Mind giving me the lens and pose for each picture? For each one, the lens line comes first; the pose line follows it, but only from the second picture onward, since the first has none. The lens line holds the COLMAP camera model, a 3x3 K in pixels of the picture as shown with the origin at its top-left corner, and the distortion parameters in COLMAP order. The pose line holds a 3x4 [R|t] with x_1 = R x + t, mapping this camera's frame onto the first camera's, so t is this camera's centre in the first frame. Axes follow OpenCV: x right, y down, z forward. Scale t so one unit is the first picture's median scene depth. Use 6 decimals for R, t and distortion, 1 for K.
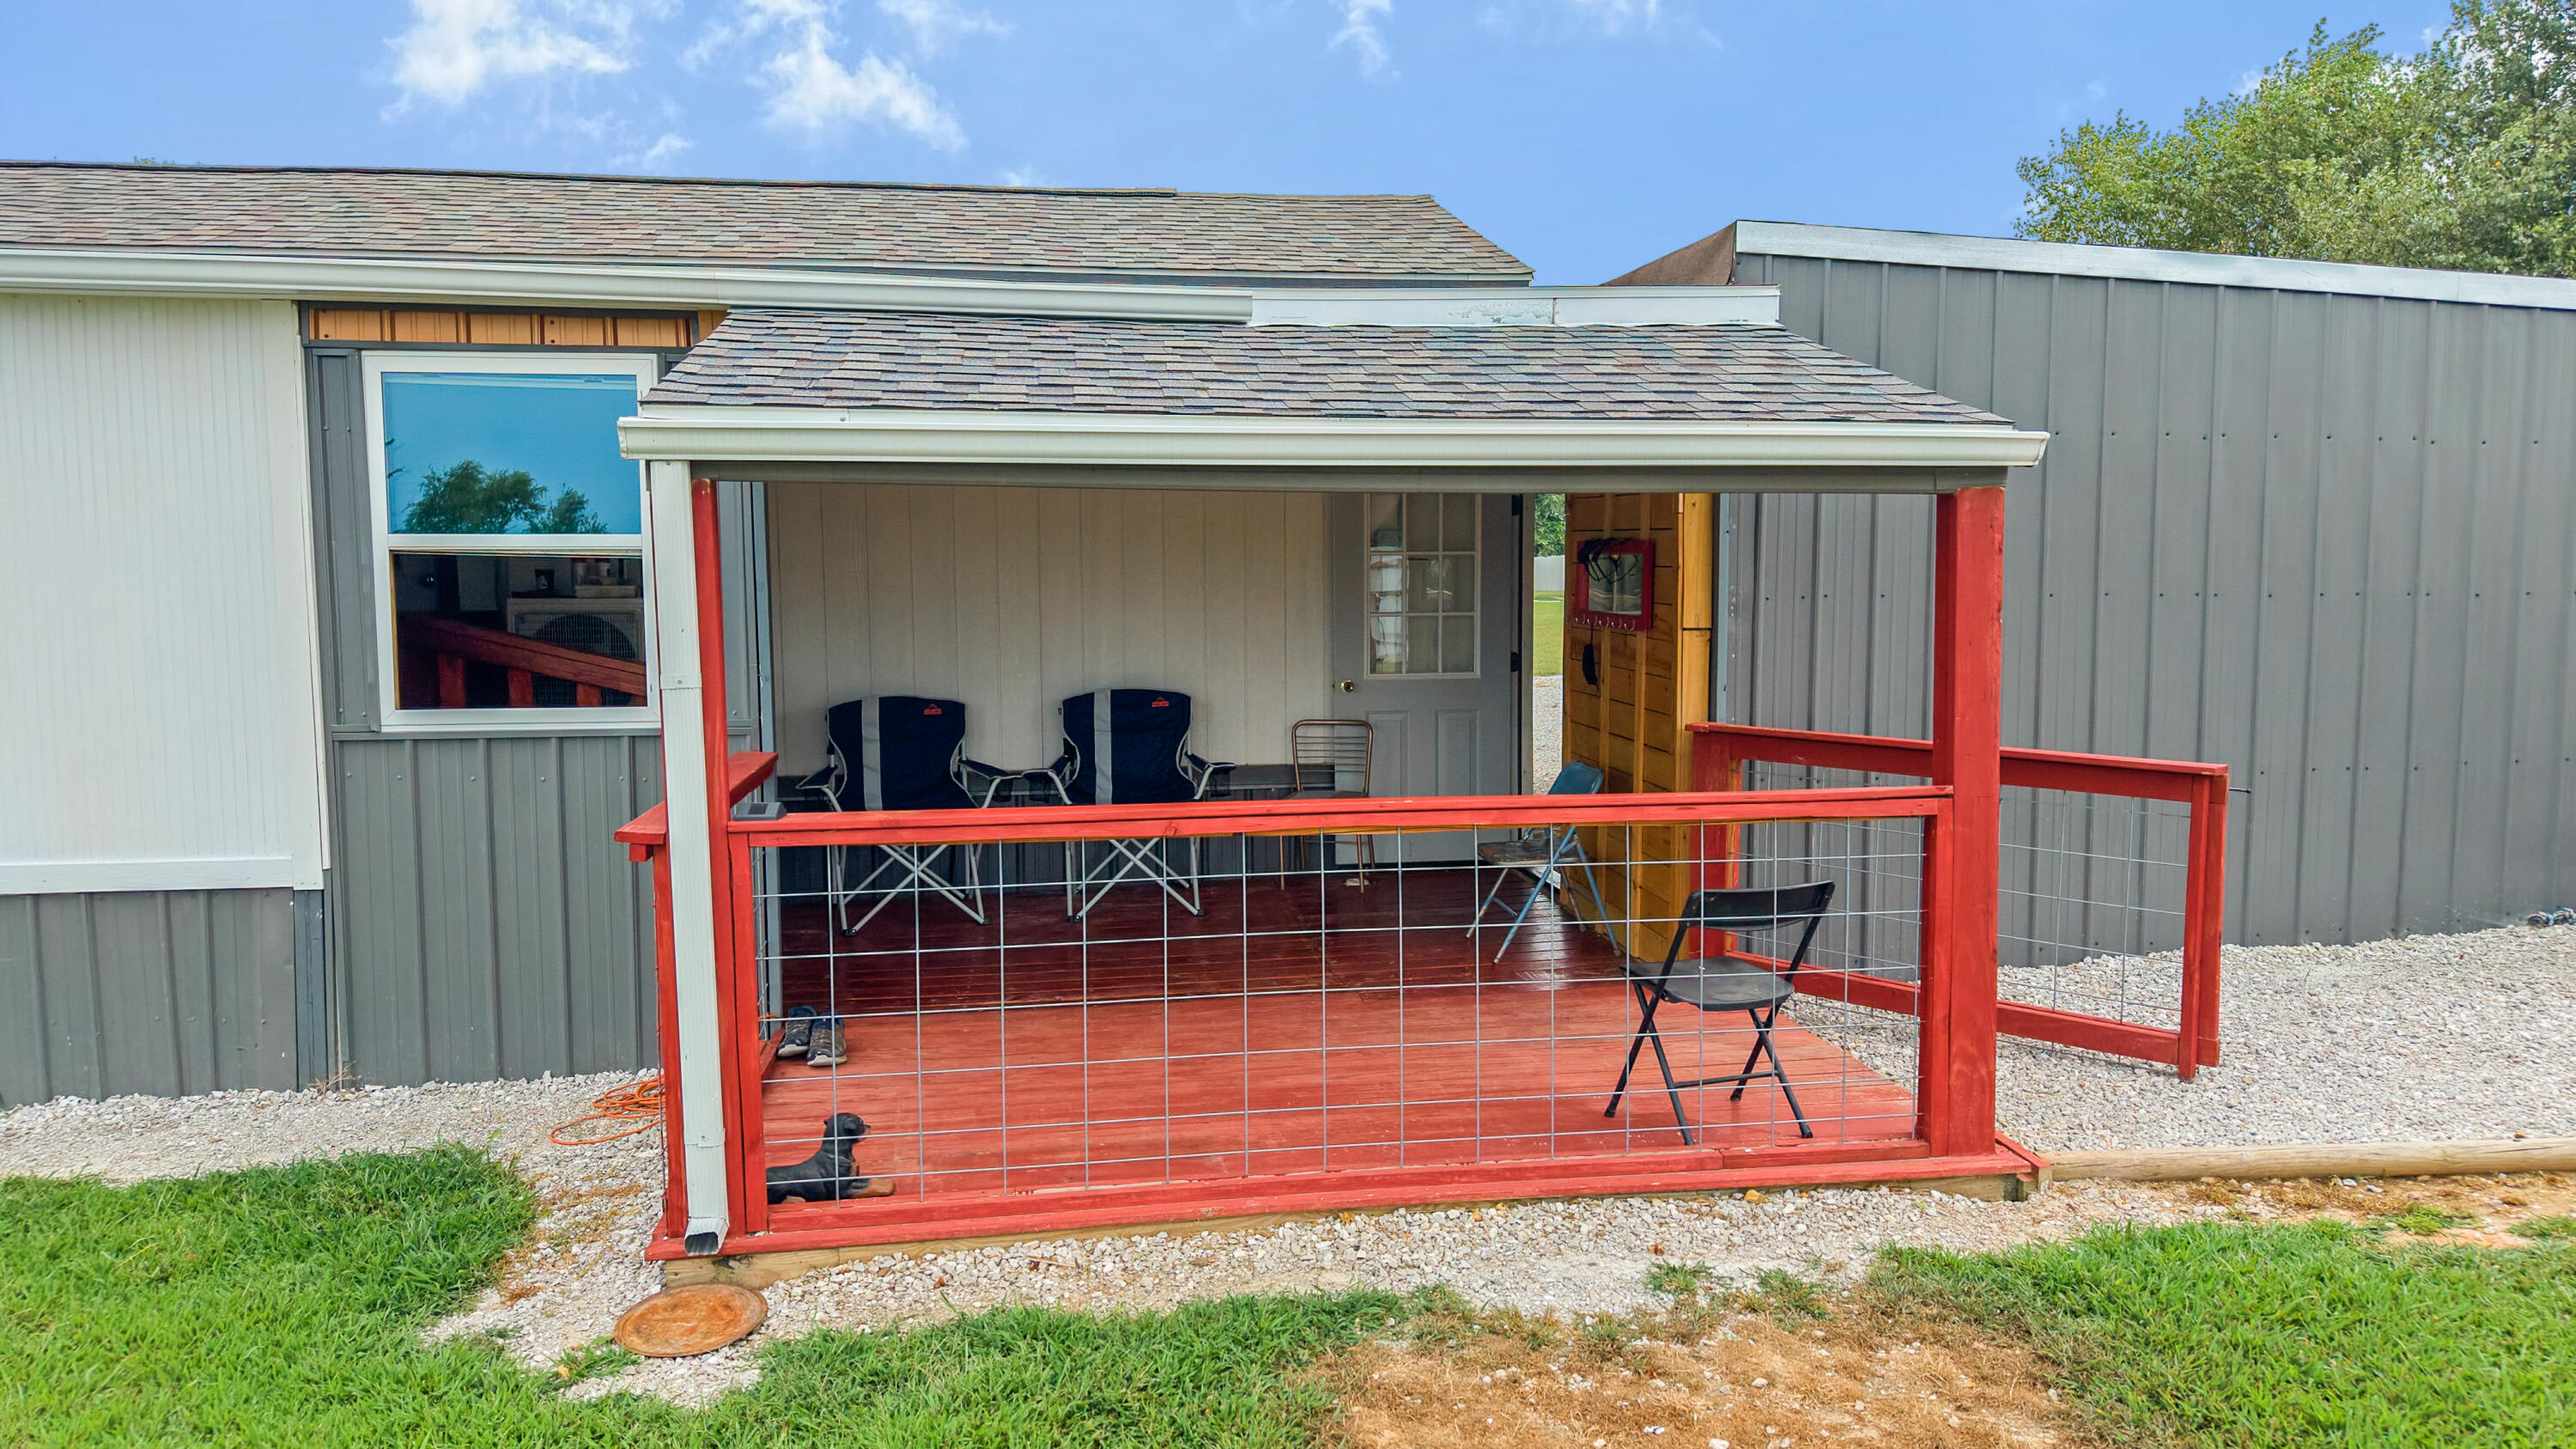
lens RADIAL K [[1740.3, 0, 1288.0], [0, 1740.3, 724.5], [0, 0, 1]] dist [0.057139, -0.086540]
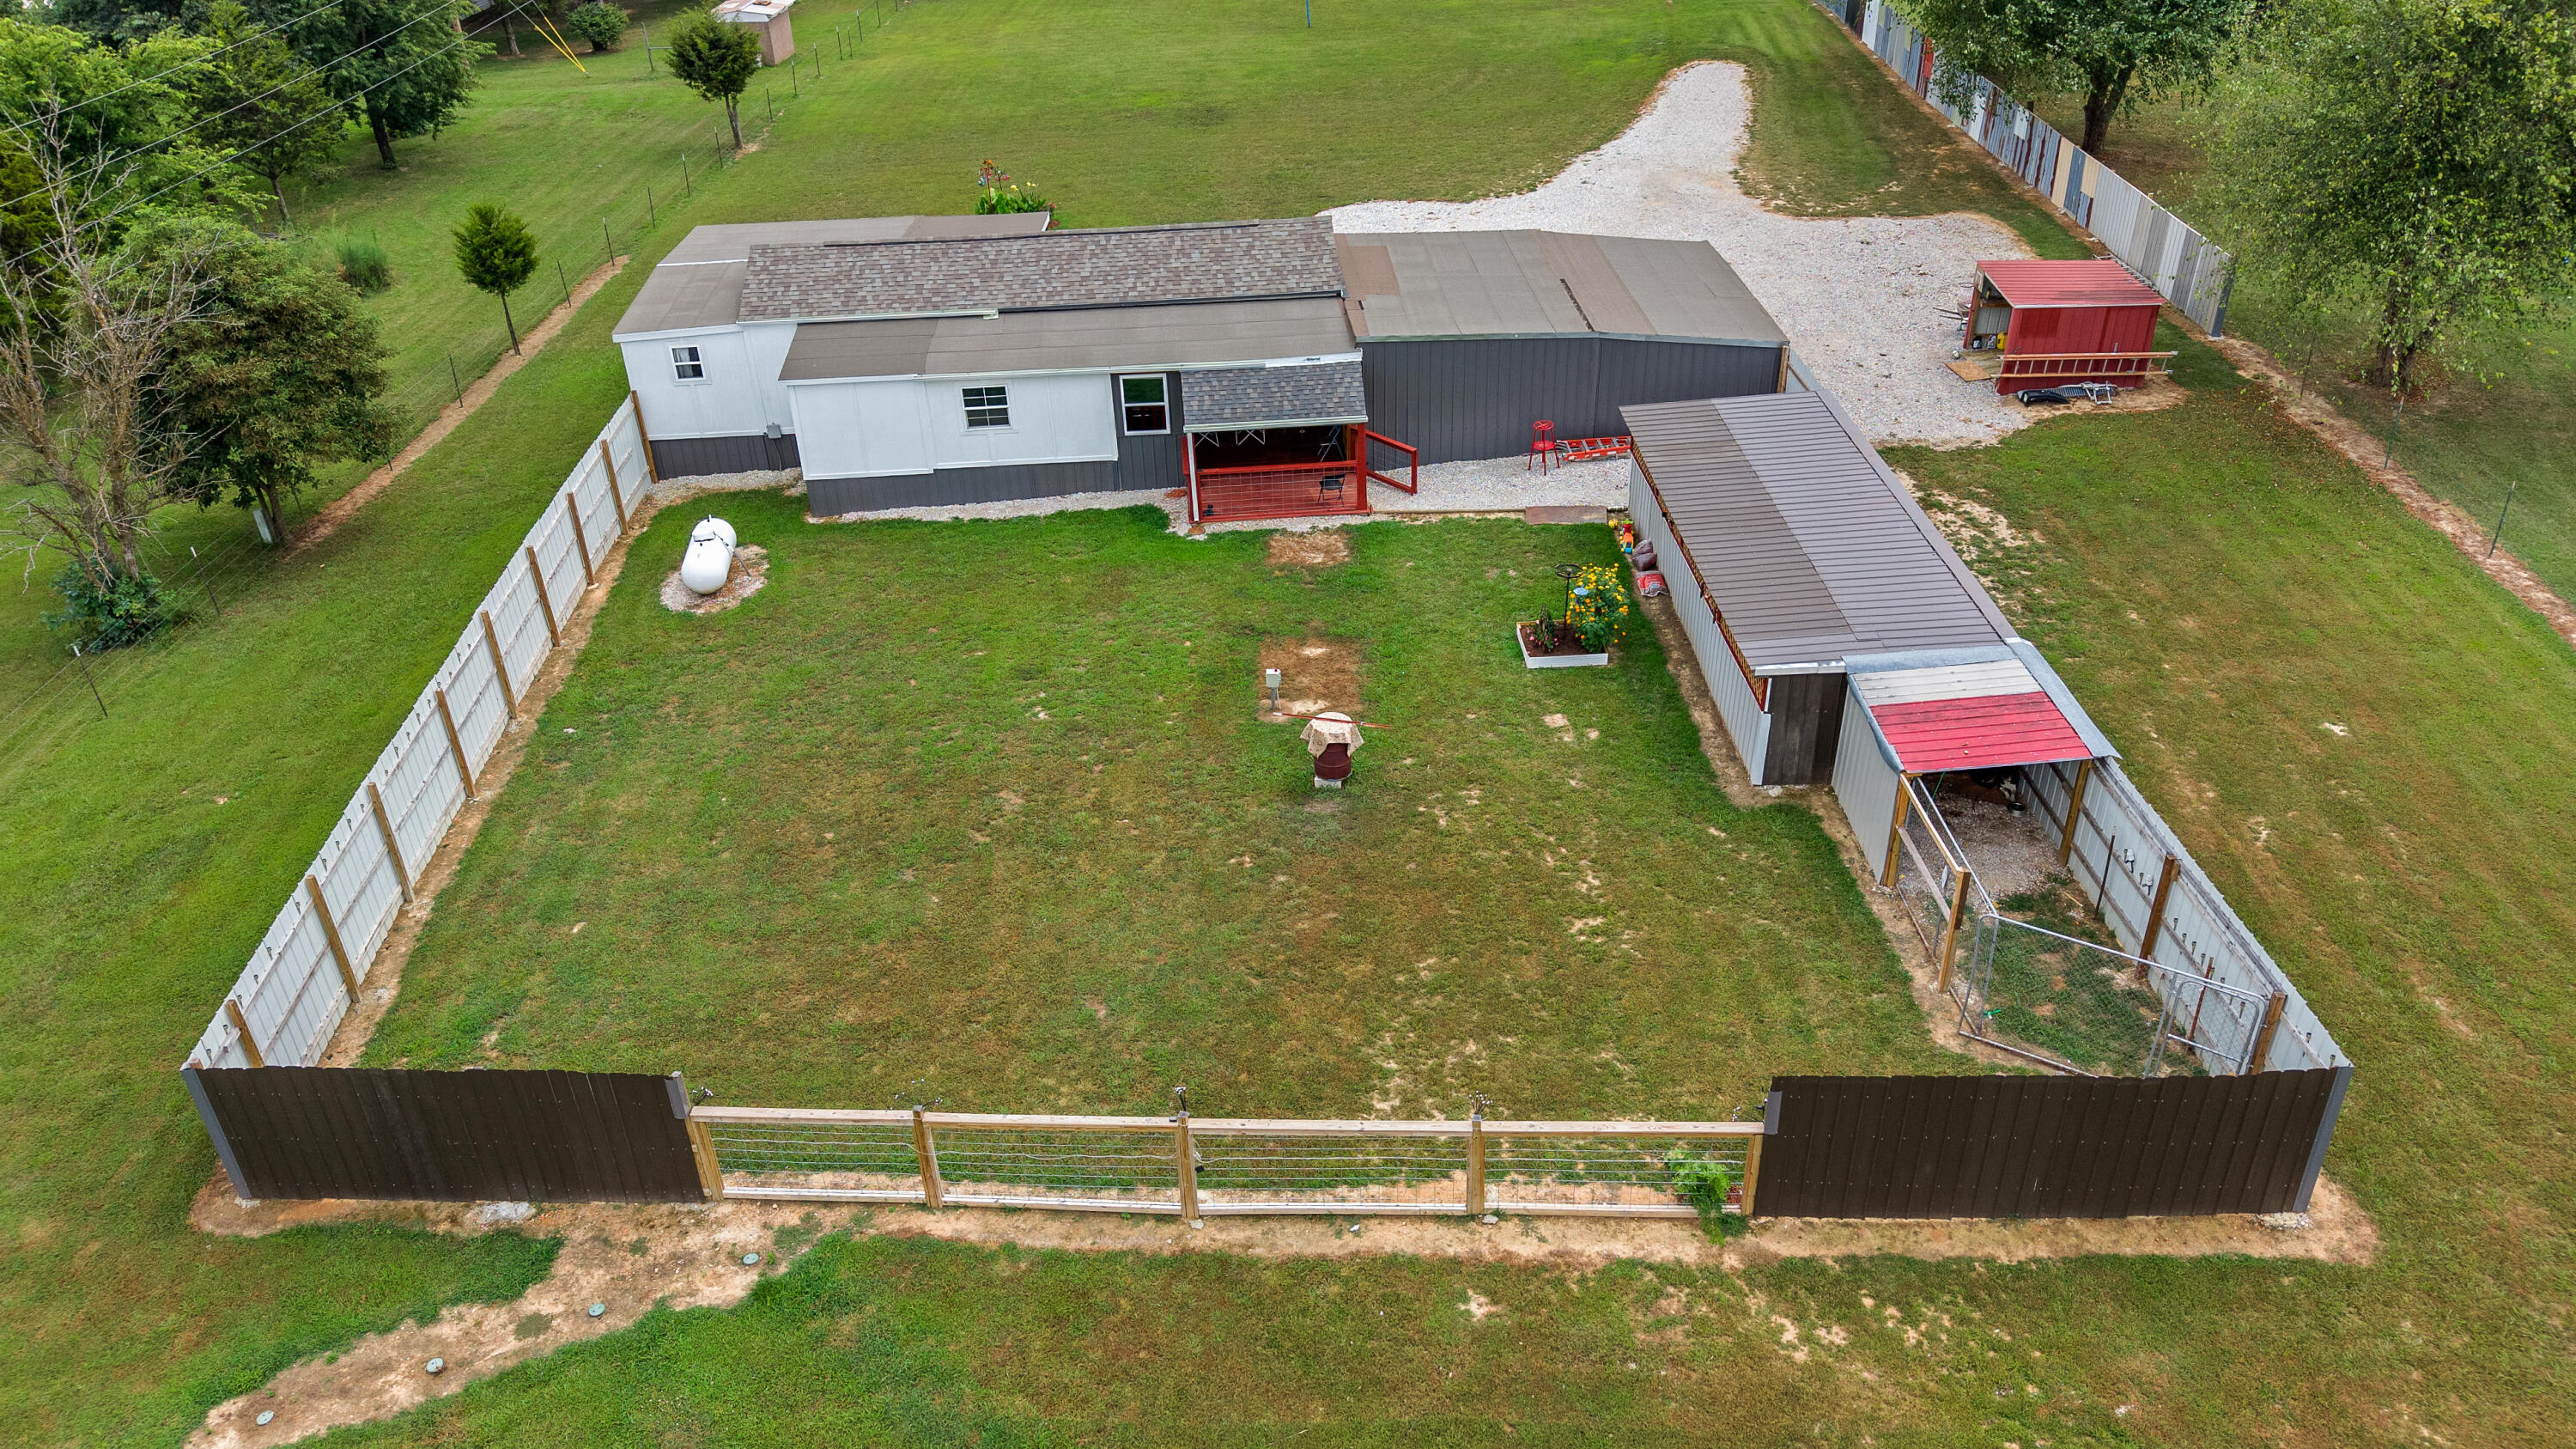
lens RADIAL K [[1808.3, 0, 1288.0], [0, 1808.3, 724.5], [0, 0, 1]] dist [0.053758, -0.105851]
pose [[0.994805, 0.020541, -0.099709, 0.857052], [0.025977, 0.895790, 0.443719, -2.329685], [0.098432, -0.444004, 0.890602, -6.200363]]
